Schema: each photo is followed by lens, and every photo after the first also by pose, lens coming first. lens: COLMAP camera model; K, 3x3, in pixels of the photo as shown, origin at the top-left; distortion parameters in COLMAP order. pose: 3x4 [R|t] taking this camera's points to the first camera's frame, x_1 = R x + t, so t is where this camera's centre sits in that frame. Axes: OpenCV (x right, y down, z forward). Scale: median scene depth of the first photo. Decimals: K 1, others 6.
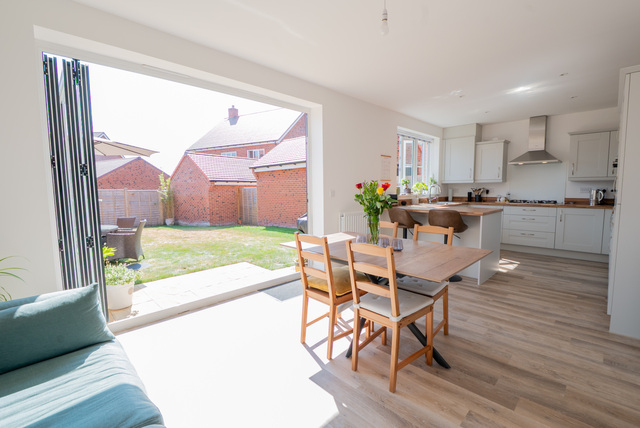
lens RADIAL K [[289.3, 0, 317.8], [0, 289.3, 214.4], [0, 0, 1]] dist [0.001934, -0.009887]
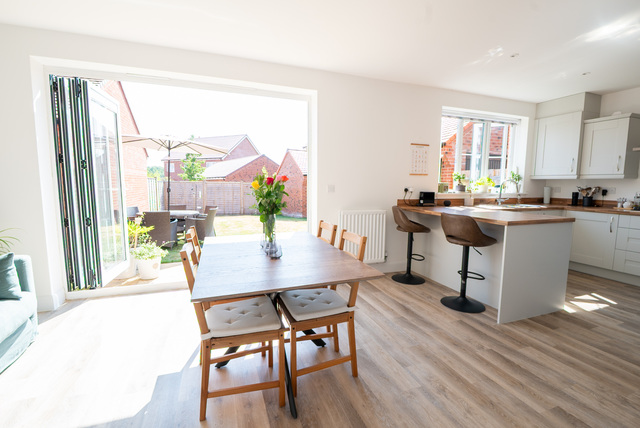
lens RADIAL K [[289.3, 0, 317.8], [0, 289.3, 214.4], [0, 0, 1]] dist [0.001934, -0.009887]
pose [[0.907440, 0.060193, -0.415848, 0.458159], [-0.053273, 0.998181, 0.028235, -0.017763], [0.416791, -0.003468, 0.908996, 0.191516]]
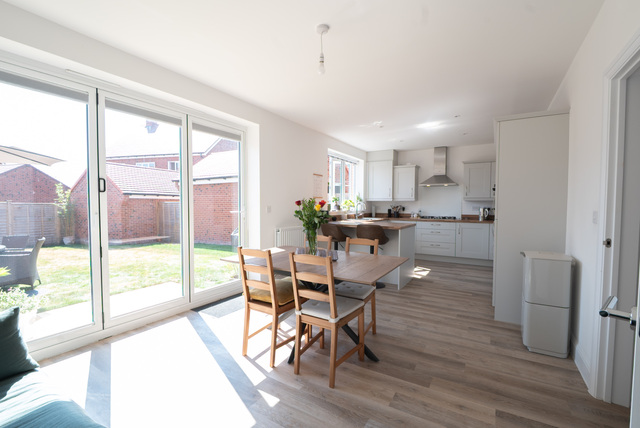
lens RADIAL K [[289.3, 0, 317.8], [0, 289.3, 214.4], [0, 0, 1]] dist [0.001934, -0.009887]
pose [[0.970818, 0.004458, 0.239774, -0.034353], [0.008524, 0.998554, -0.053080, 0.002879], [-0.239664, 0.053575, 0.969377, -0.054933]]
